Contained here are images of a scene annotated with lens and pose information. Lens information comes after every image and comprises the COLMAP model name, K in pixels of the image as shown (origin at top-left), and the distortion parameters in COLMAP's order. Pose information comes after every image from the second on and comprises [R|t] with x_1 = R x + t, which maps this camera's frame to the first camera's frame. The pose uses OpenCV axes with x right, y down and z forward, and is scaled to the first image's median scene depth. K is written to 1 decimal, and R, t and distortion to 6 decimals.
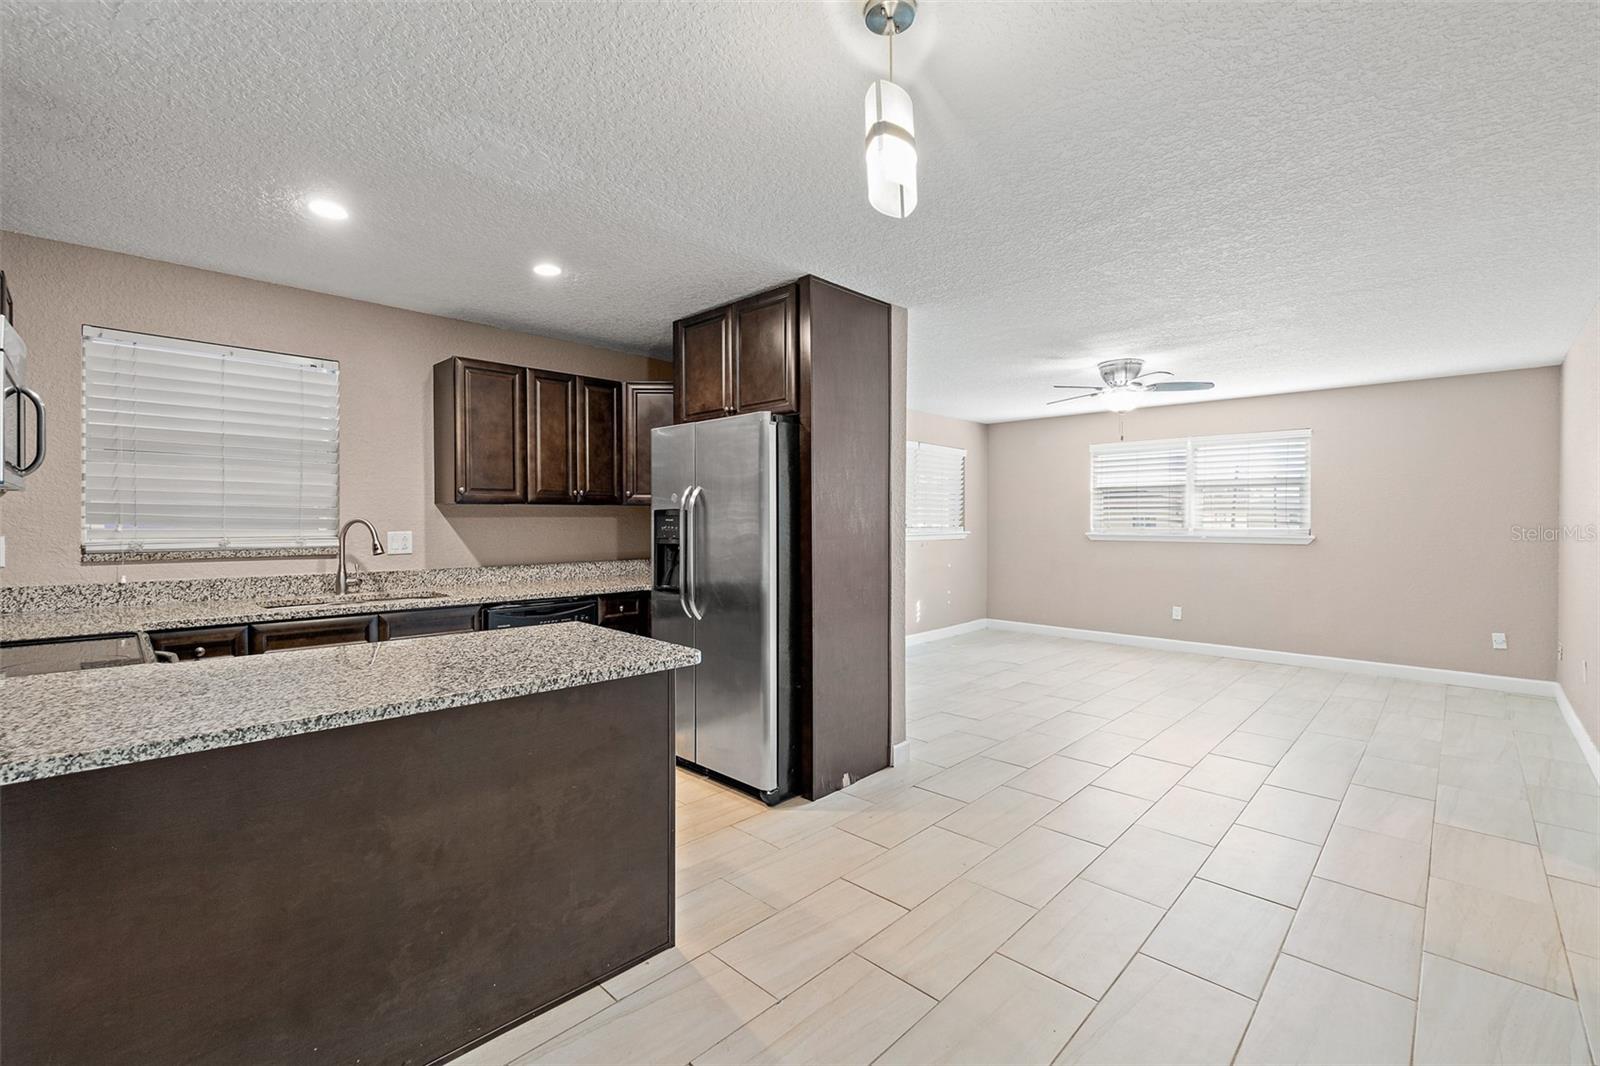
lens RADIAL K [[696.4, 0, 790.0], [0, 696.4, 527.7], [0, 0, 1]] dist [-0.006374, 0.003445]
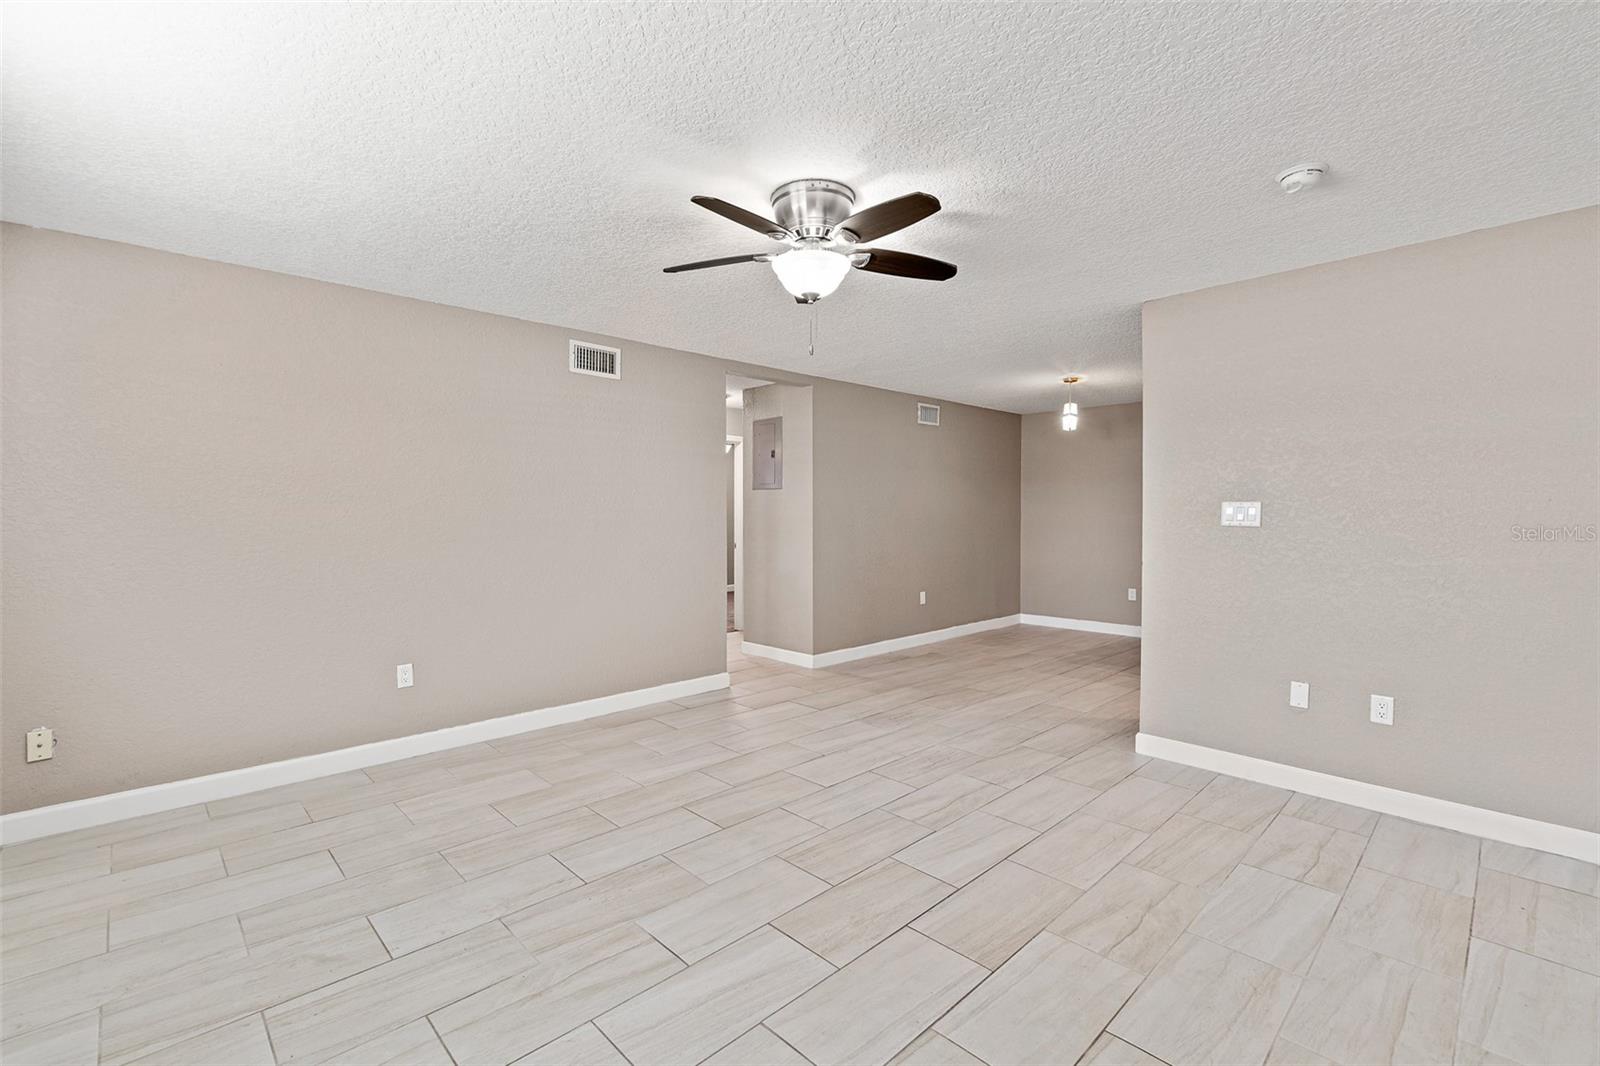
lens RADIAL K [[696.4, 0, 796.0], [0, 696.4, 532.6], [0, 0, 1]] dist [-0.006374, 0.003445]
pose [[-0.999534, -0.001820, 0.030461, 0.651887], [-0.000598, 0.999196, 0.040077, -0.021919], [-0.030509, 0.040041, -0.998732, 2.075039]]
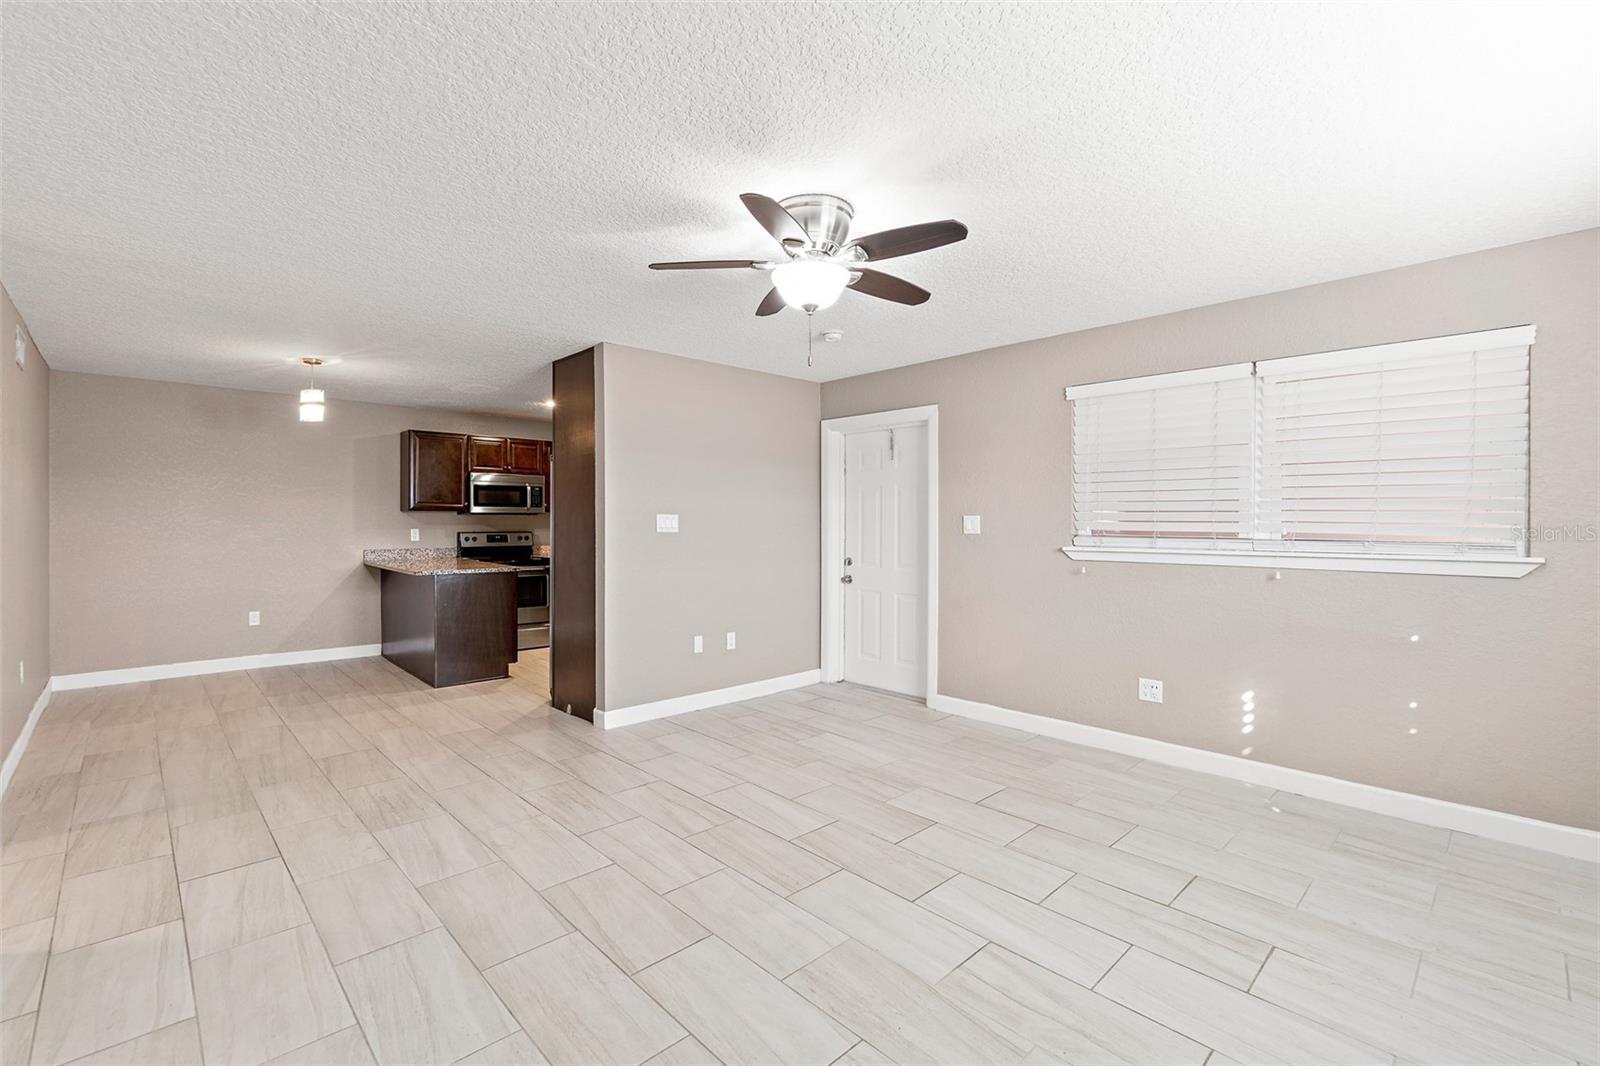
lens RADIAL K [[696.4, 0, 772.1], [0, 696.4, 525.8], [0, 0, 1]] dist [-0.006374, 0.003445]
pose [[-0.050140, 0.003040, -0.998738, 1.355432], [-0.015112, 0.999879, 0.003803, -0.013205], [0.998628, 0.015283, -0.050088, 1.380336]]
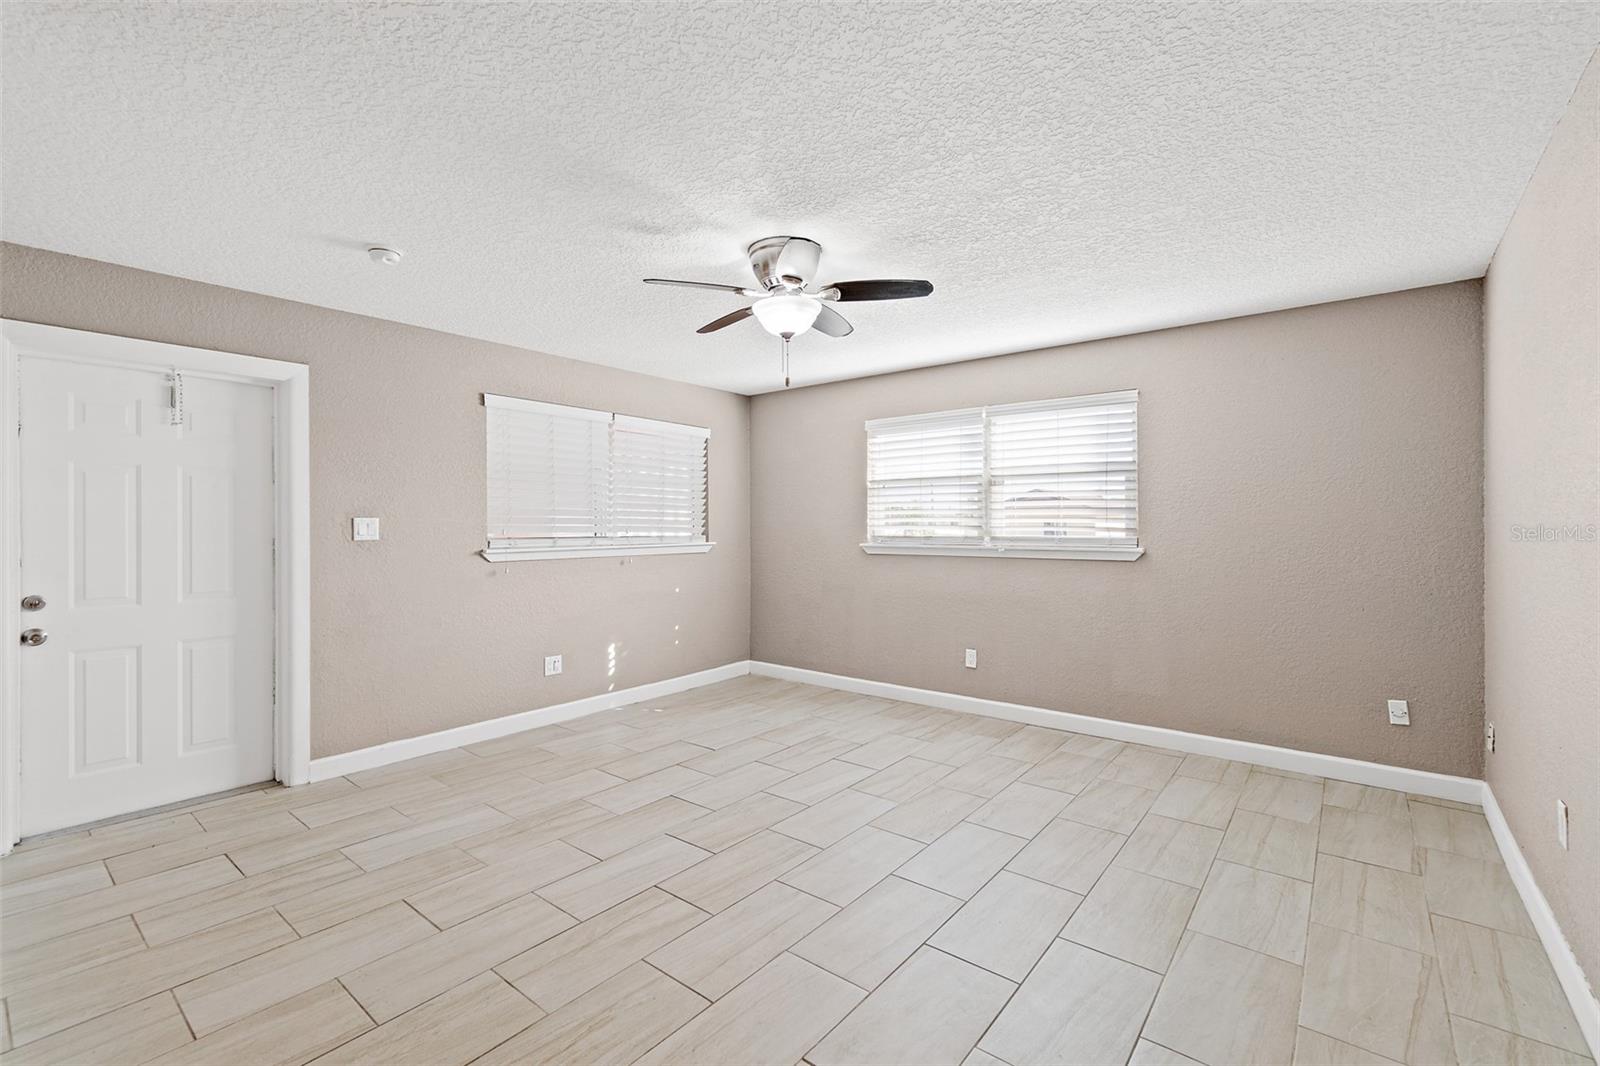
lens RADIAL K [[696.4, 0, 793.6], [0, 696.4, 529.0], [0, 0, 1]] dist [-0.006374, 0.003445]
pose [[0.995702, -0.003514, 0.092548, 0.593176], [0.004264, 0.999960, -0.007914, -0.004584], [-0.092516, 0.008275, 0.995677, 0.600413]]
